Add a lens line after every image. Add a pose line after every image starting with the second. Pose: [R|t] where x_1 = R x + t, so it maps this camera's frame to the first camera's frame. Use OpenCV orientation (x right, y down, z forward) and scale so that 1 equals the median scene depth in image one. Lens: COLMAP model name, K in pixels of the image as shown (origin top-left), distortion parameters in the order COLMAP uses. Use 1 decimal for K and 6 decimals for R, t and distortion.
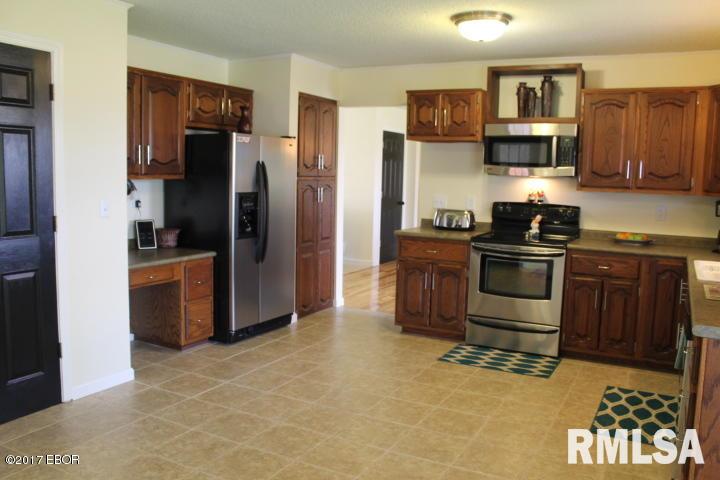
lens RADIAL K [[616.1, 0, 363.2], [0, 616.1, 239.8], [0, 0, 1]] dist [-0.152147, 0.143456]
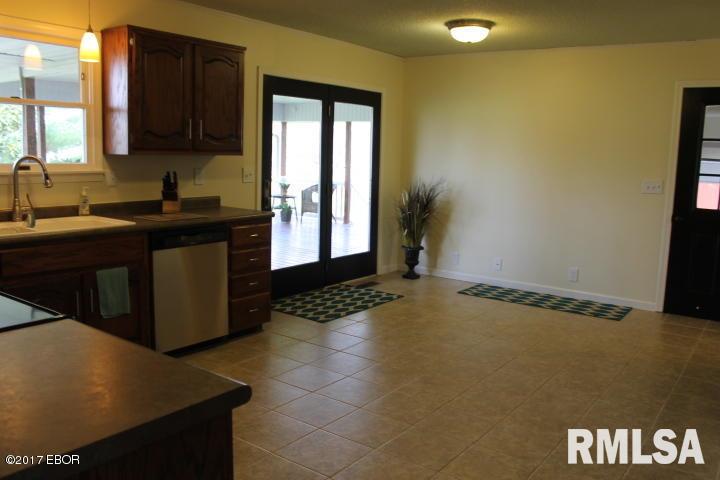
lens RADIAL K [[616.1, 0, 363.2], [0, 616.1, 239.8], [0, 0, 1]] dist [-0.152147, 0.143456]
pose [[-0.986166, -0.076329, 0.147144, -0.032332], [-0.036077, 0.965228, 0.258907, -0.142730], [-0.161790, 0.250016, -0.954629, 1.298385]]
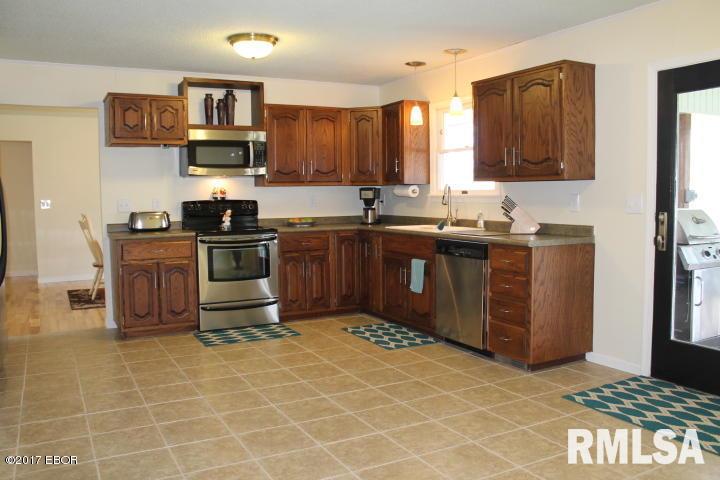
lens RADIAL K [[616.1, 0, 363.2], [0, 616.1, 239.8], [0, 0, 1]] dist [-0.152147, 0.143456]
pose [[0.557174, -0.097990, 0.824594, -0.560606], [0.117942, 0.992285, 0.038224, 0.001891], [-0.821978, 0.075957, 0.564432, 0.147626]]
